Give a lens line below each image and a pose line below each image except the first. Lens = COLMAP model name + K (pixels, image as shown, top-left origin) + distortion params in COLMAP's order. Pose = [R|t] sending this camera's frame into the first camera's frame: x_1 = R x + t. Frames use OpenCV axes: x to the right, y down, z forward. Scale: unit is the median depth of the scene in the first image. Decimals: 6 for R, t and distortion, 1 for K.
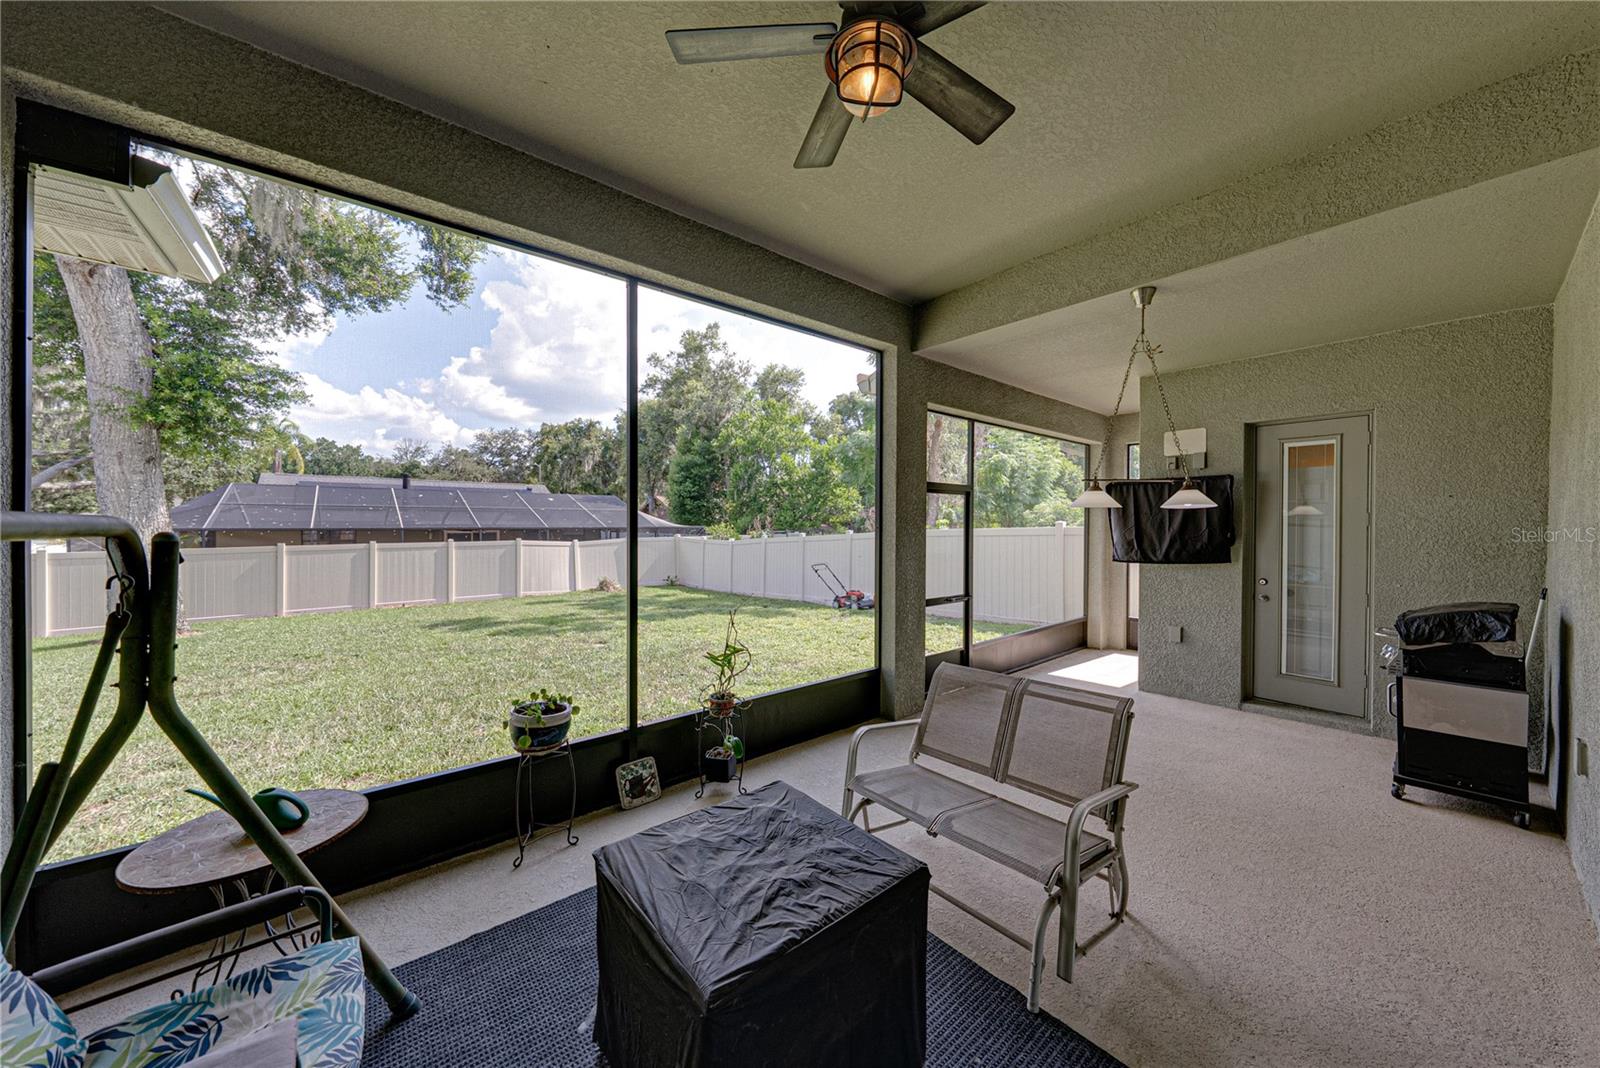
lens RADIAL K [[546.9, 0, 800.2], [0, 546.9, 529.4], [0, 0, 1]] dist [-0.000104, -0.000035]
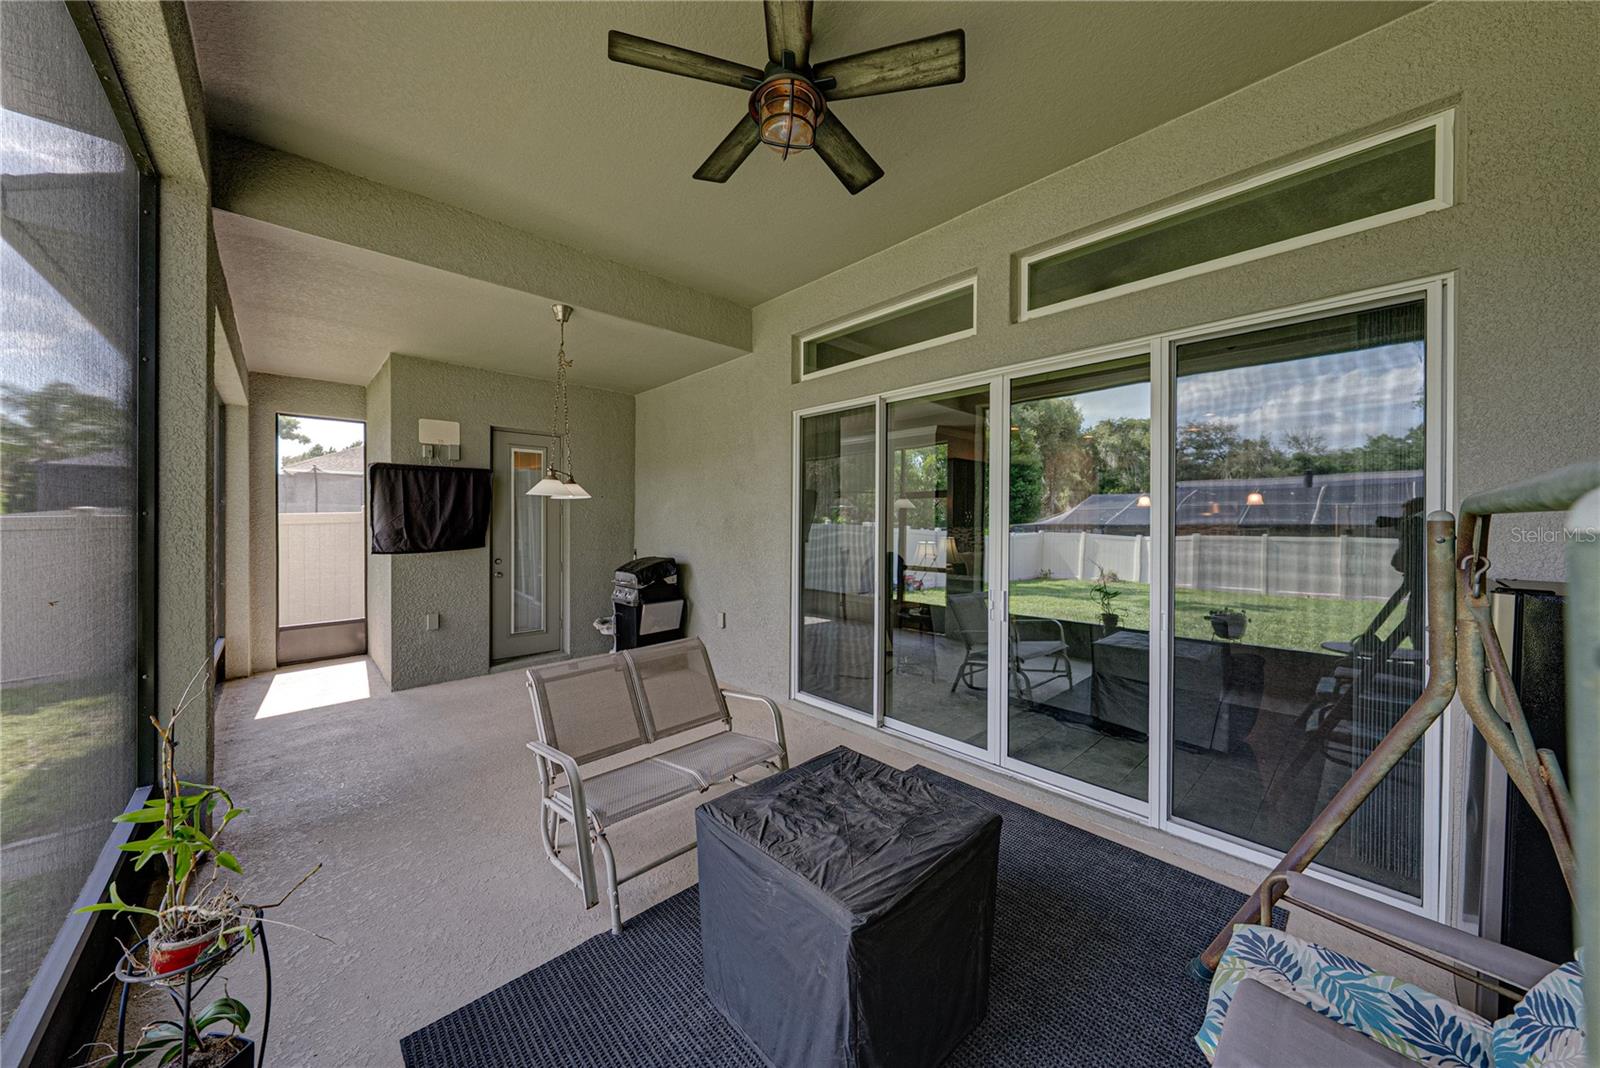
lens RADIAL K [[573.0, 0, 797.9], [0, 573.0, 524.9], [0, 0, 1]] dist [-0.000254, 0.000157]
pose [[-0.045792, -0.010349, 0.998897, -0.408009], [0.004793, 0.999933, 0.010580, 0.005397], [-0.998939, 0.005272, -0.045739, 0.384570]]
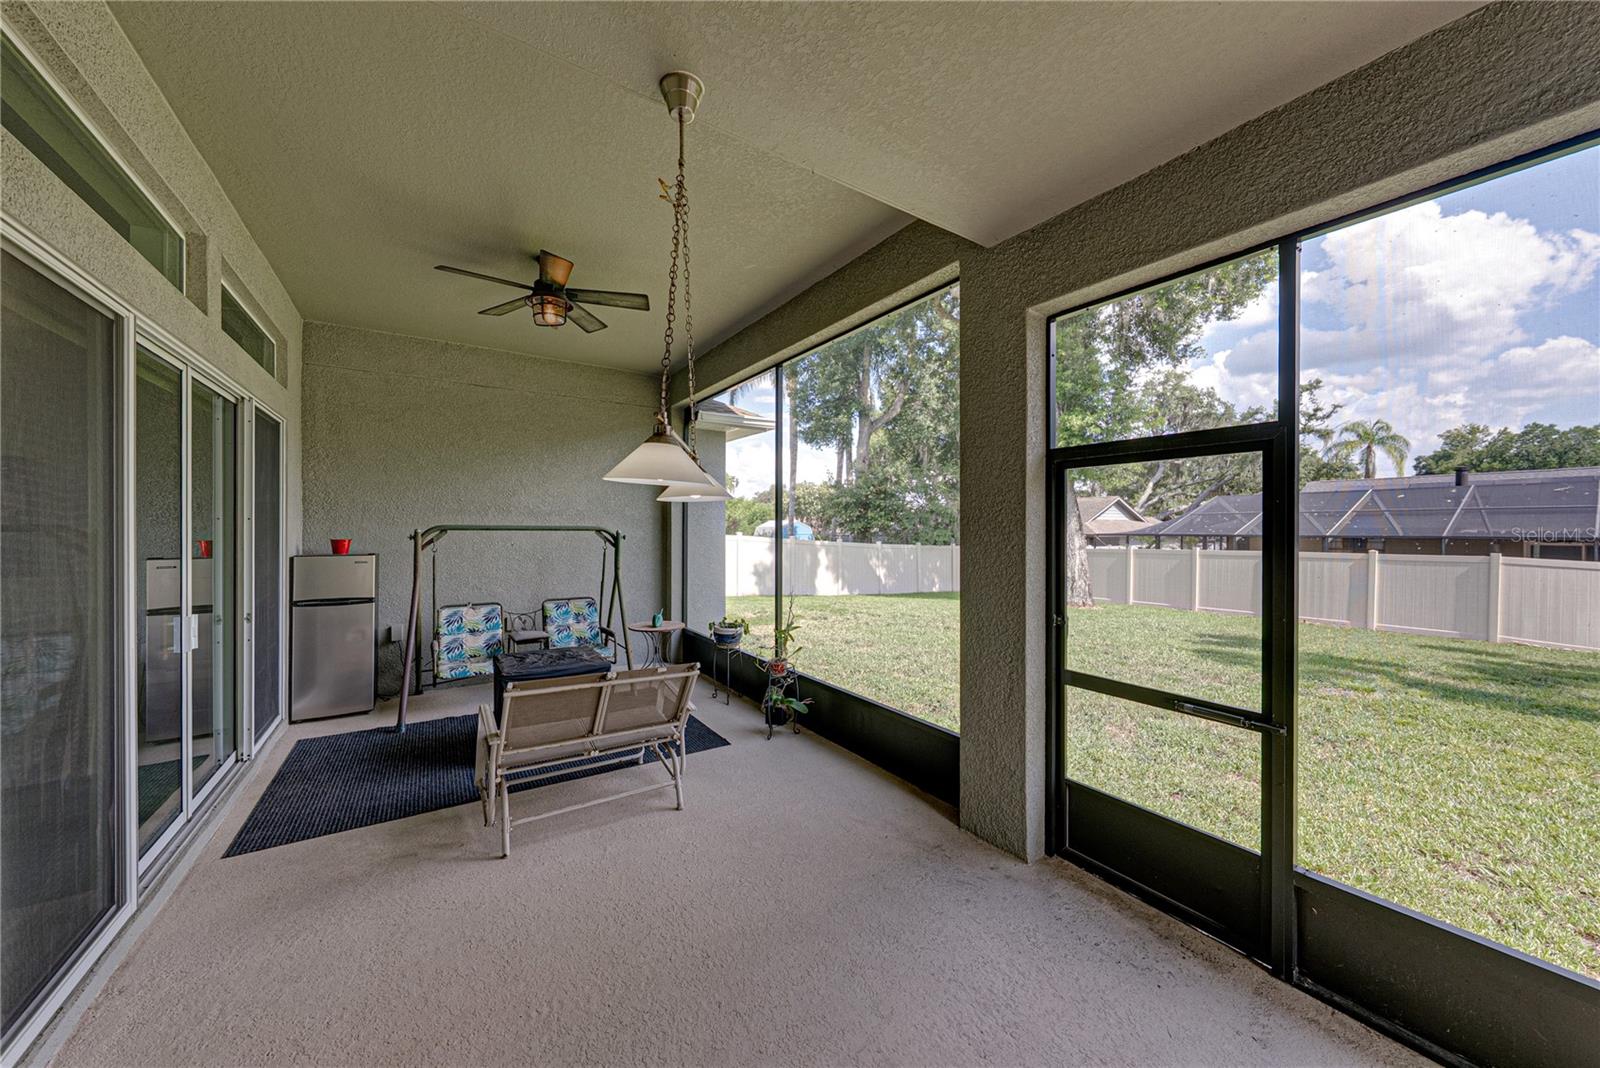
lens RADIAL K [[554.9, 0, 801.2], [0, 554.9, 530.0], [0, 0, 1]] dist [-0.000409, -0.000014]
pose [[-0.102782, 0.000618, -0.994704, 0.787151], [-0.013402, 0.999908, 0.002006, -0.006072], [0.994614, 0.013537, -0.102764, 0.803446]]
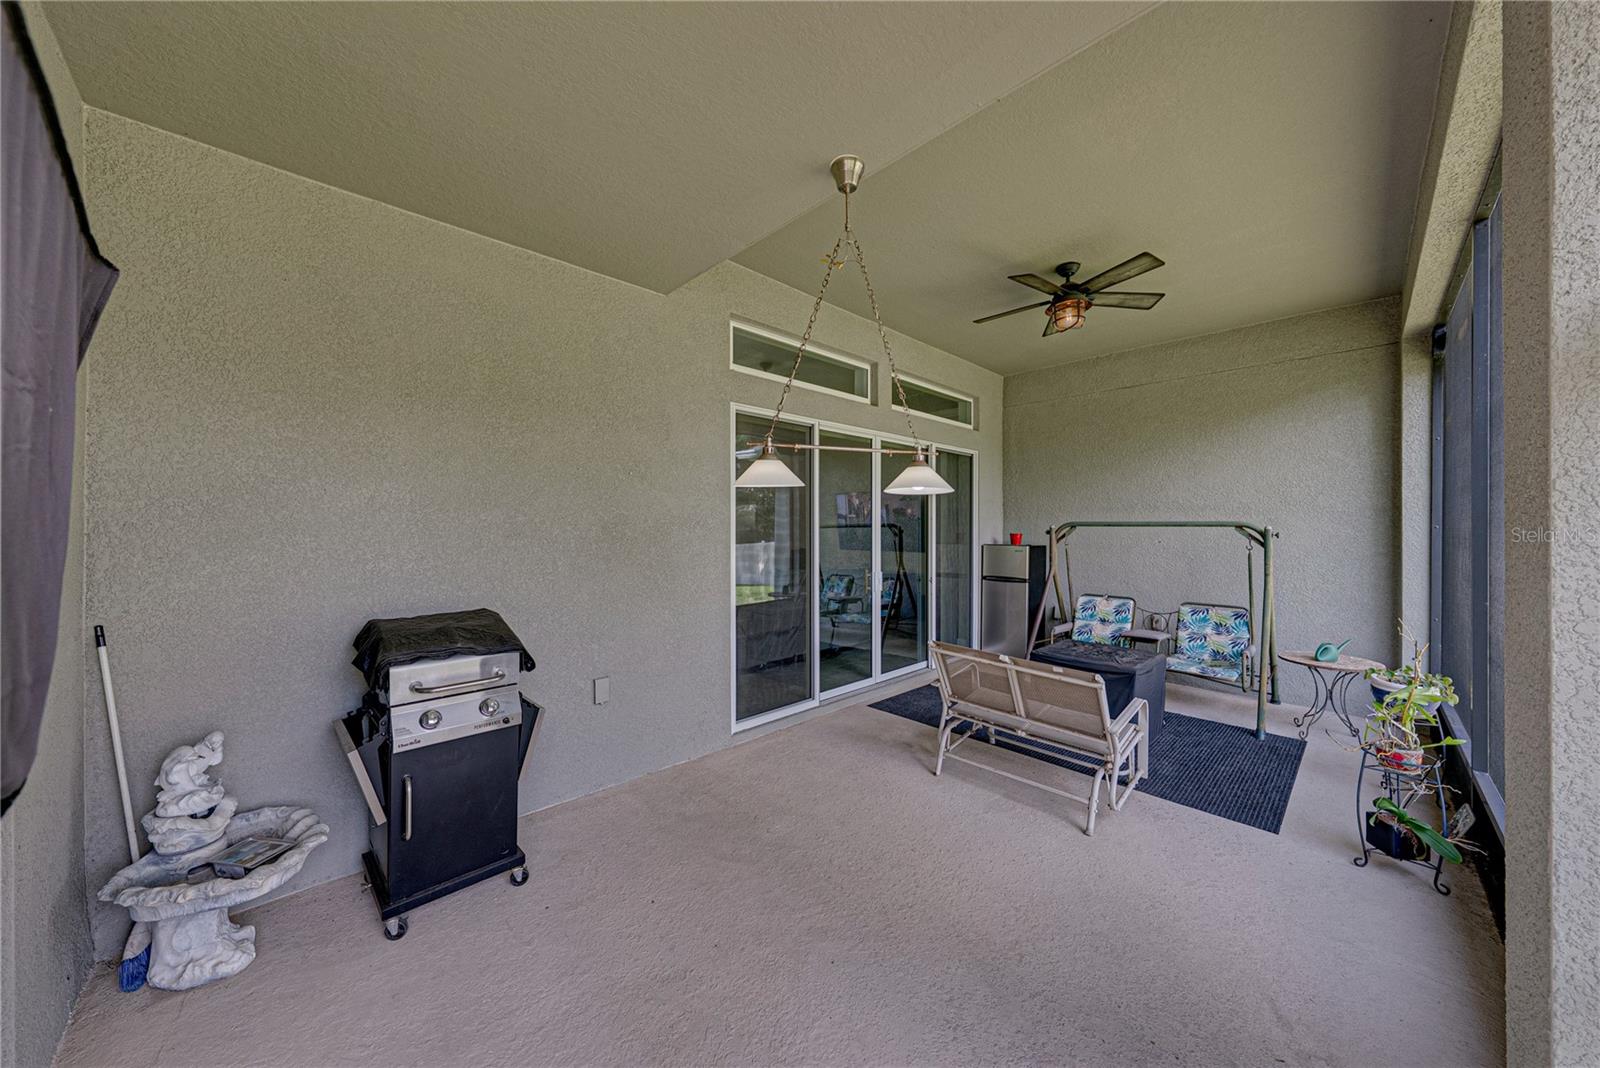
lens RADIAL K [[546.9, 0, 800.2], [0, 546.9, 529.4], [0, 0, 1]] dist [-0.000104, -0.000035]
pose [[-0.996796, -0.003137, -0.079923, 0.505454], [-0.004120, 0.999918, 0.012135, -0.000078], [0.079878, 0.012425, -0.996727, 1.137698]]
